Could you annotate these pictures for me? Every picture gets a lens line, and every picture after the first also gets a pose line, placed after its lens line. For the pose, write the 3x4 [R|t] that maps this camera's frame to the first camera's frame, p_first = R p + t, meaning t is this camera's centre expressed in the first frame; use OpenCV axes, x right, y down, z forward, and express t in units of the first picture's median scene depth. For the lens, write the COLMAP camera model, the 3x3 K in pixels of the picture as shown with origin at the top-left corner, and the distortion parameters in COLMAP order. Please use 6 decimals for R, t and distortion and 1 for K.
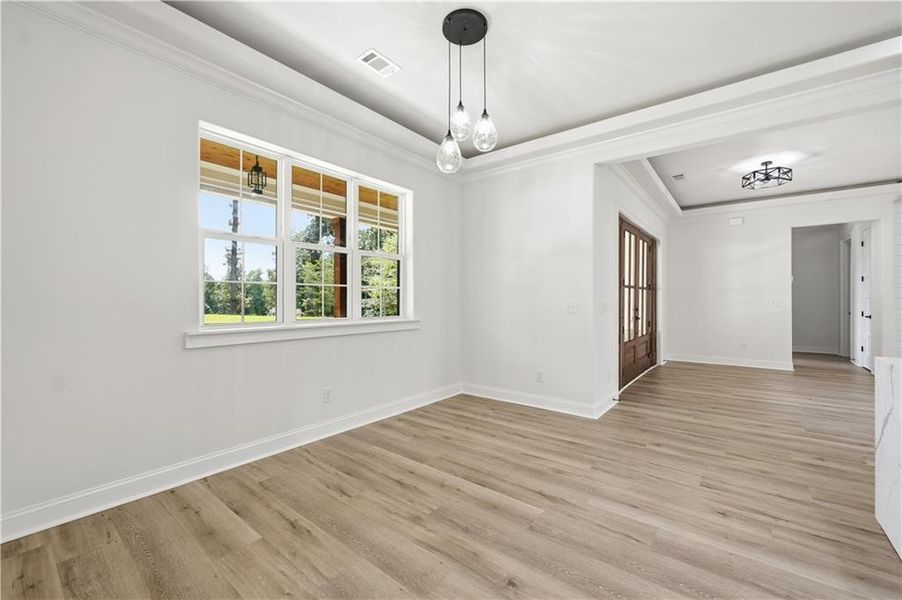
lens RADIAL K [[363.8, 0, 454.8], [0, 363.8, 298.3], [0, 0, 1]] dist [-0.000104, 0.000888]
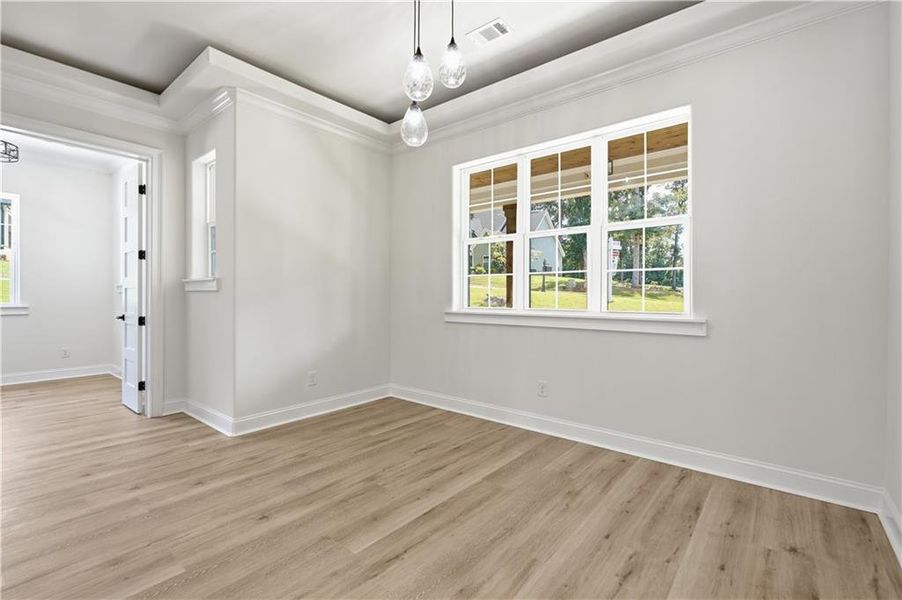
lens RADIAL K [[402.6, 0, 452.2], [0, 402.6, 301.3], [0, 0, 1]] dist [0.002951, 0.000359]
pose [[-0.021888, 0.011599, -0.999693, 0.827111], [0.006526, 0.999913, 0.011459, 0.027949], [0.999739, -0.006274, -0.021962, 0.929675]]
